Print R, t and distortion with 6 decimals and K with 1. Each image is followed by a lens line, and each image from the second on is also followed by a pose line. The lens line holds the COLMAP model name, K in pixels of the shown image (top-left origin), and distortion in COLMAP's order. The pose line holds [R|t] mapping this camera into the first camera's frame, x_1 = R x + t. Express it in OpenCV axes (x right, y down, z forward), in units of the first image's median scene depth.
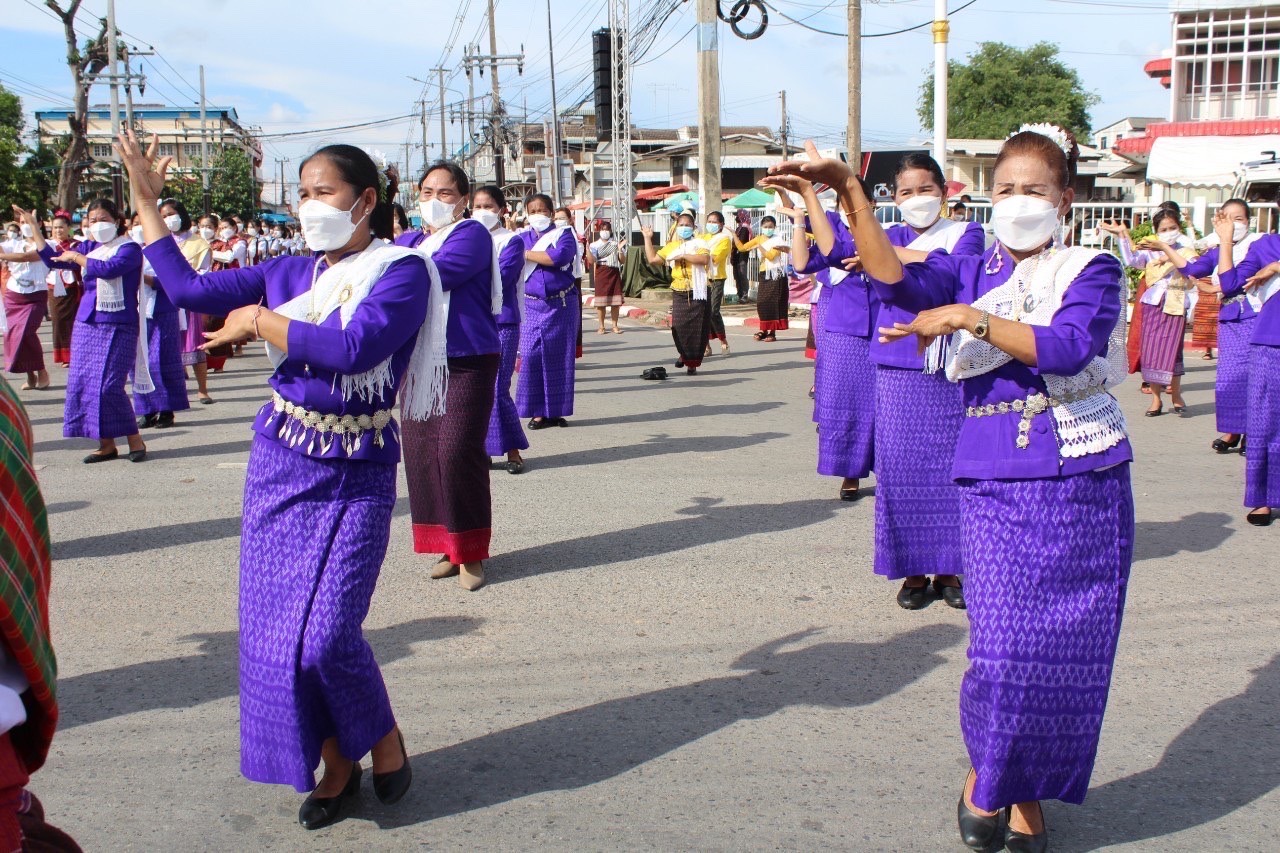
lens RADIAL K [[1238.6, 0, 640.0], [0, 1238.6, 426.5], [0, 0, 1]] dist [-0.141753, 0.146847]
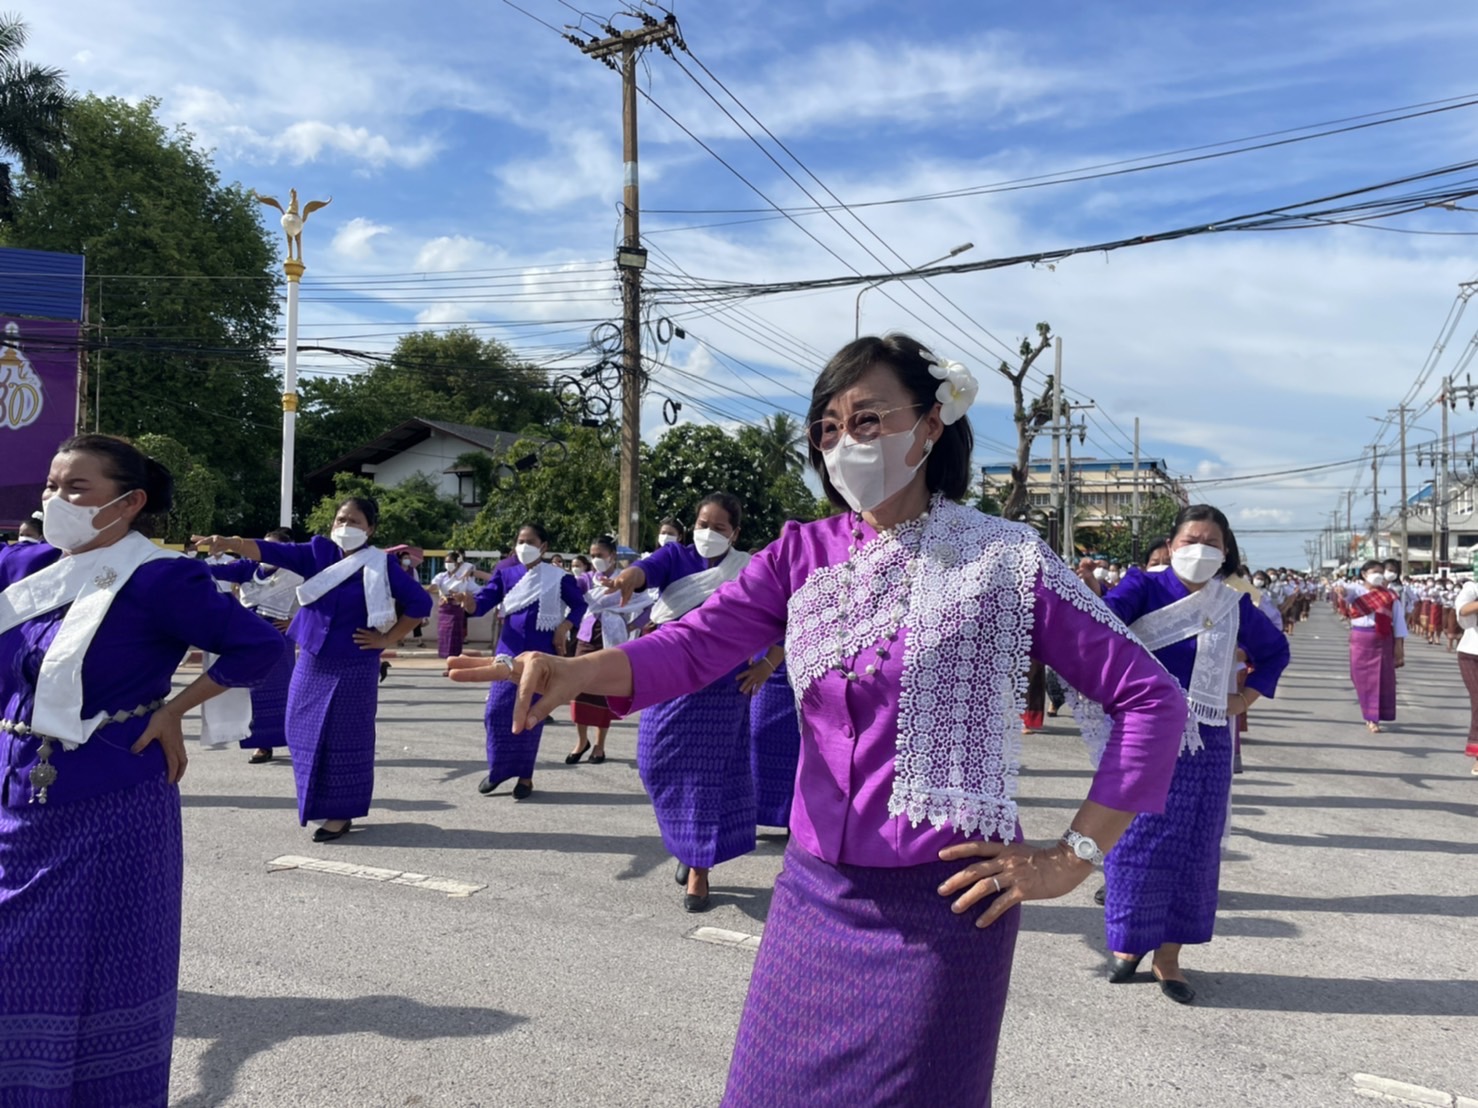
lens RADIAL K [[1132.4, 0, 747.6], [0, 1132.4, 522.4], [0, 0, 1]] dist [0.100326, -0.131740]
pose [[0.792348, -0.005277, -0.610046, -0.032072], [-0.119492, 0.979252, -0.163670, -0.009286], [0.598252, 0.202579, 0.775278, 0.059622]]
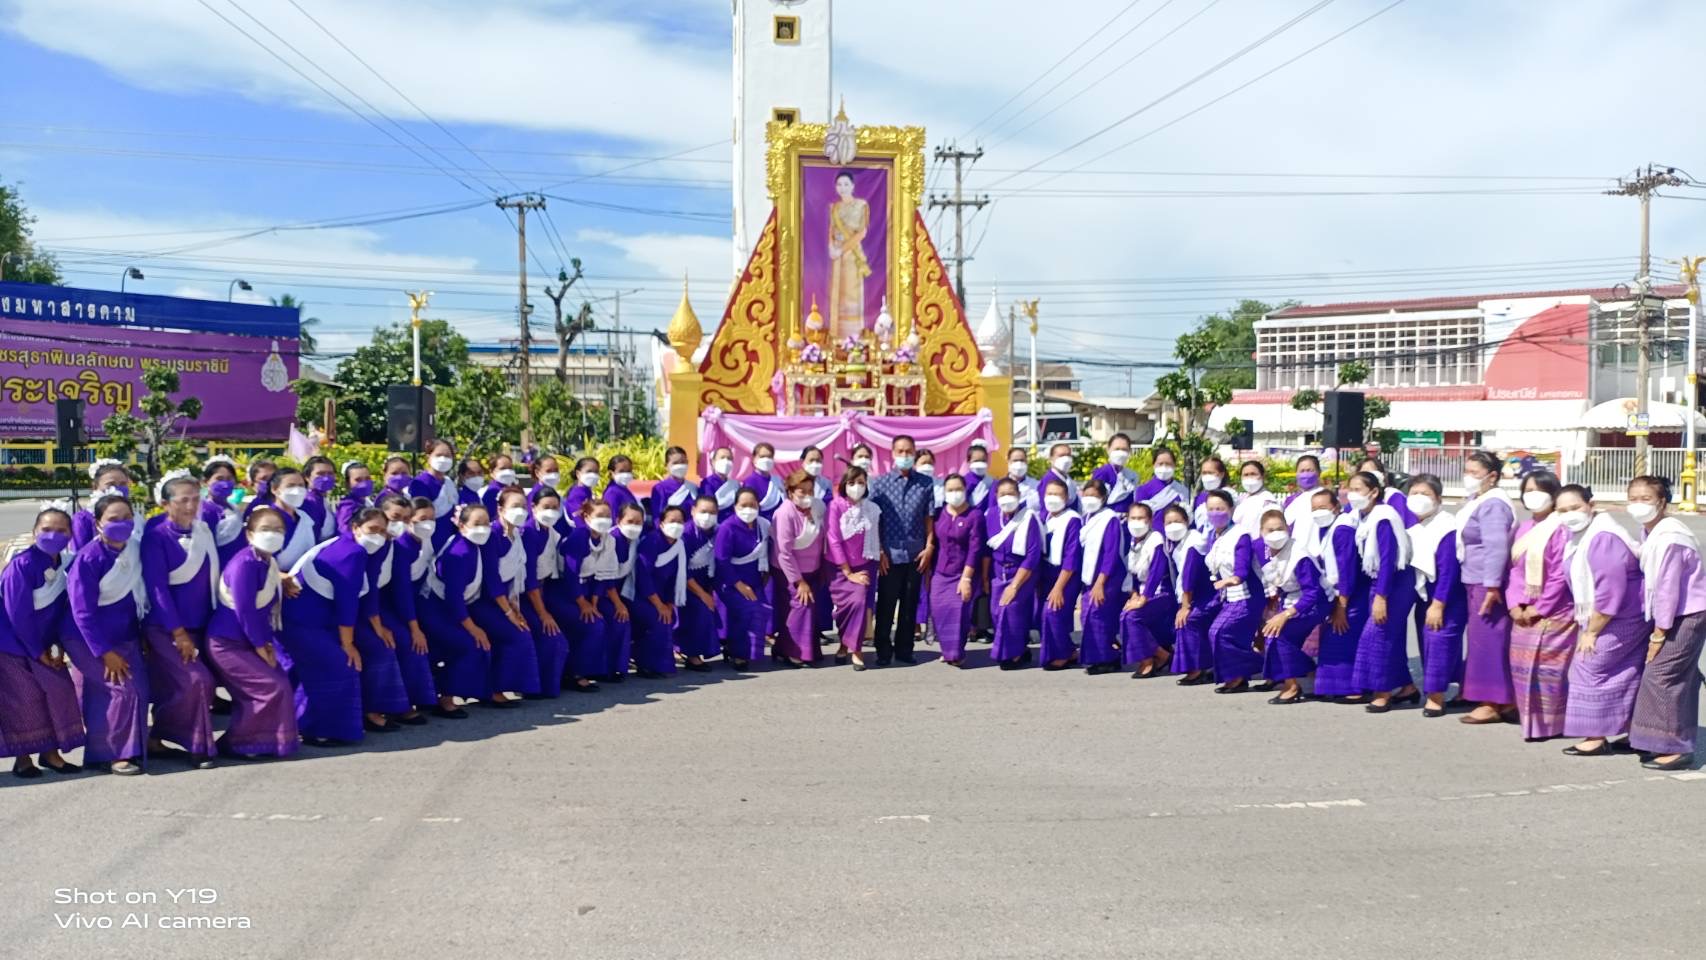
lens RADIAL K [[1444.2, 0, 853.0], [0, 1444.2, 480.0], [0, 0, 1]] dist [0.020028, 0.003597]
pose [[0.996540, 0.012068, -0.082231, 0.028580], [-0.023155, 0.990543, -0.135238, 0.106175], [0.079821, 0.136674, 0.987395, -0.688901]]
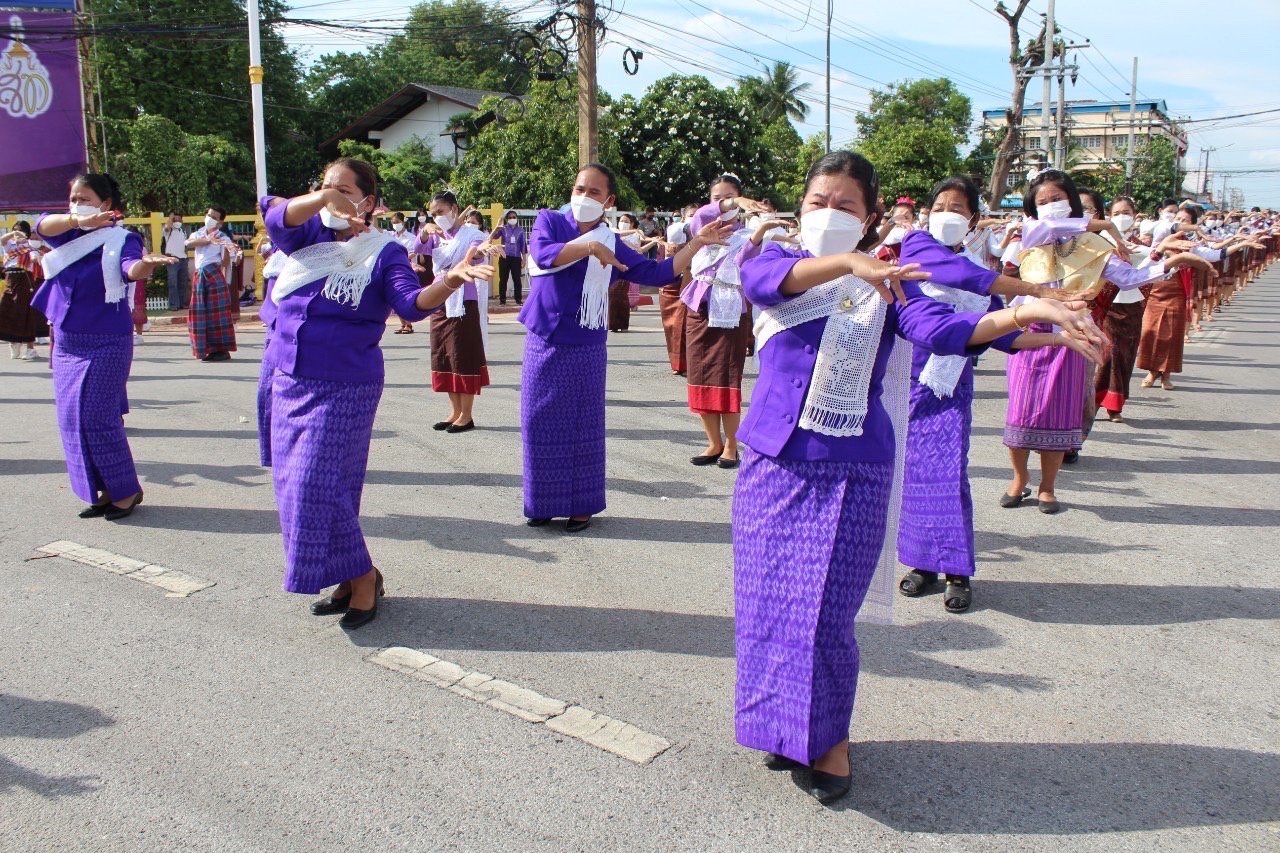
lens RADIAL K [[1076.9, 0, 627.7], [0, 1076.9, 418.1], [0, 0, 1]] dist [-0.180056, 0.173908]
pose [[0.712142, 0.125850, -0.690664, -0.029850], [-0.104329, 0.991849, 0.073157, -0.014024], [0.694240, 0.019958, 0.719466, 0.084755]]
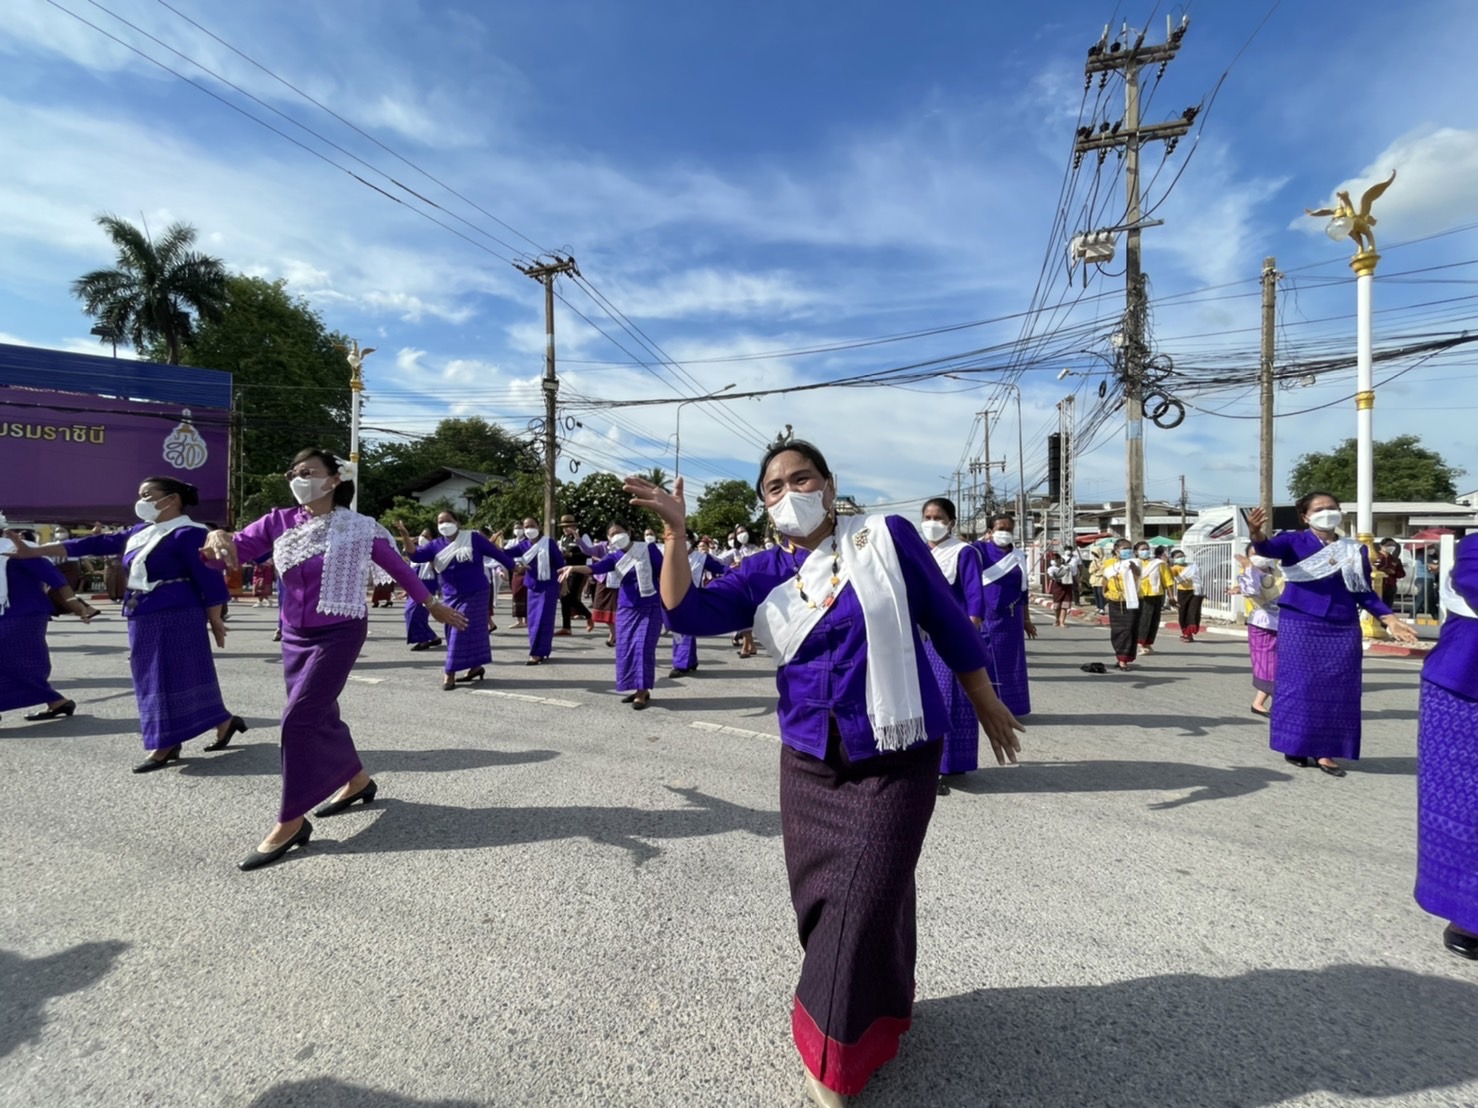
lens RADIAL K [[609.5, 0, 739.7], [0, 609.5, 551.1], [0, 0, 1]] dist [0.001752, 0.000005]
pose [[0.875123, 0.019106, -0.483523, -0.001133], [-0.099678, 0.984909, -0.141487, -0.007101], [0.473523, 0.172015, 0.863821, 0.055429]]
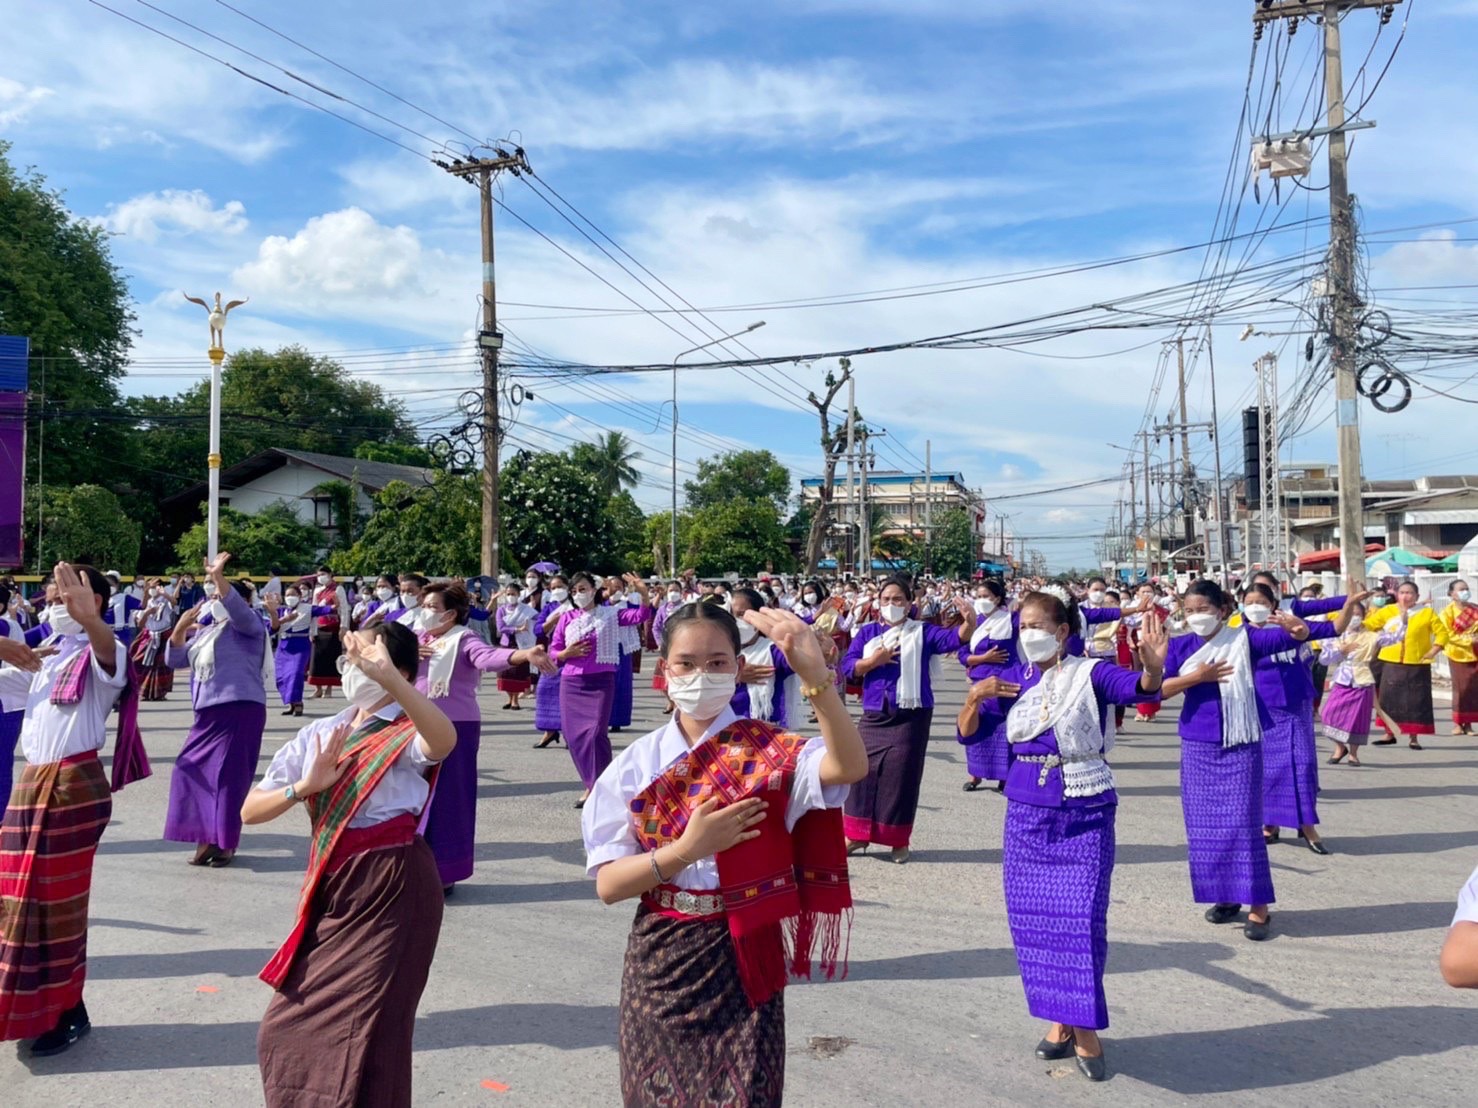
lens RADIAL K [[1132.6, 0, 745.6], [0, 1132.6, 522.8], [0, 0, 1]] dist [0.100391, -0.131403]
pose [[0.871931, -0.015460, -0.489384, 0.031283], [-0.085097, 0.979505, -0.182559, -0.000360], [0.482176, 0.200824, 0.852746, -0.026971]]
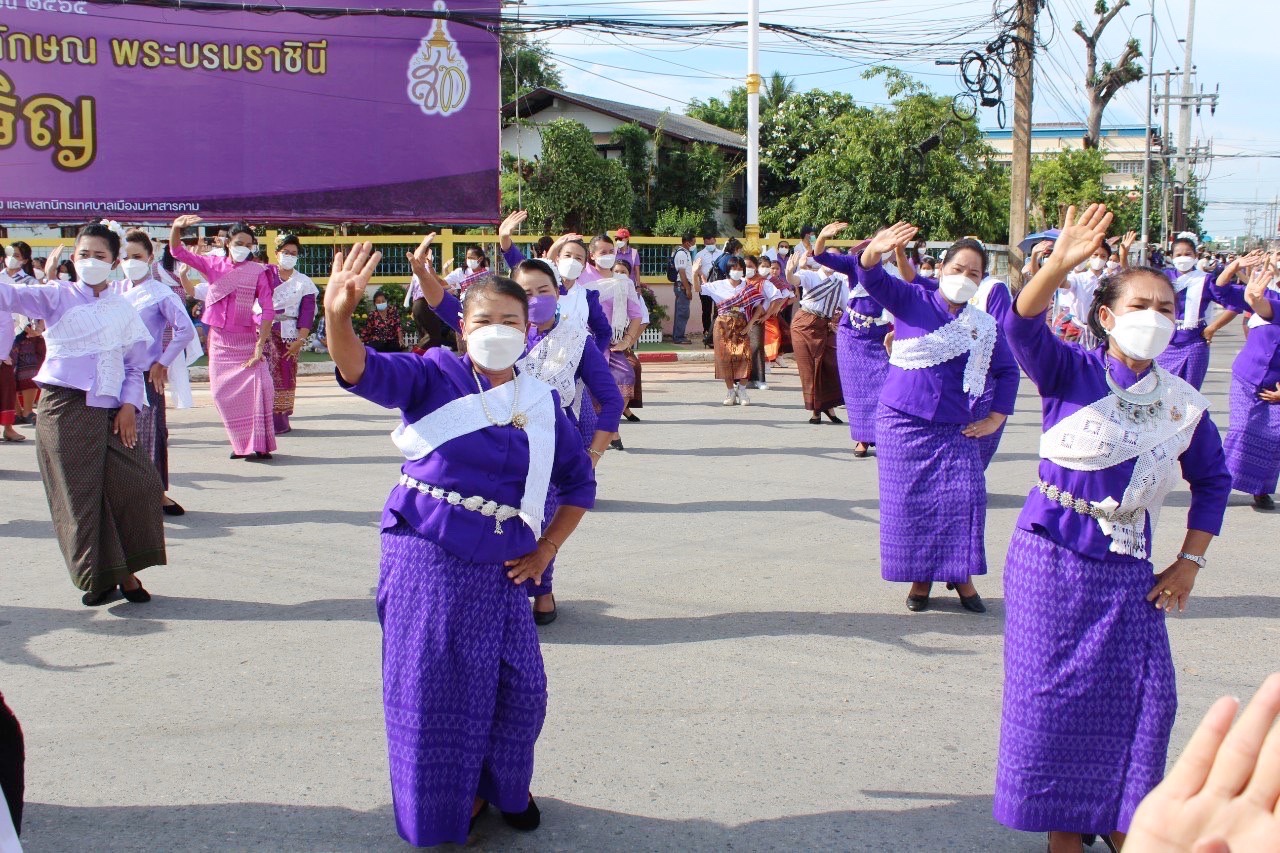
lens RADIAL K [[1193.5, 0, 640.0], [0, 1193.5, 426.5], [0, 0, 1]] dist [-0.086274, 0.014714]
pose [[0.804957, 0.103123, -0.584302, -0.166548], [-0.105693, 0.993952, 0.029815, 0.004760], [0.583843, 0.037757, 0.810988, -0.046273]]
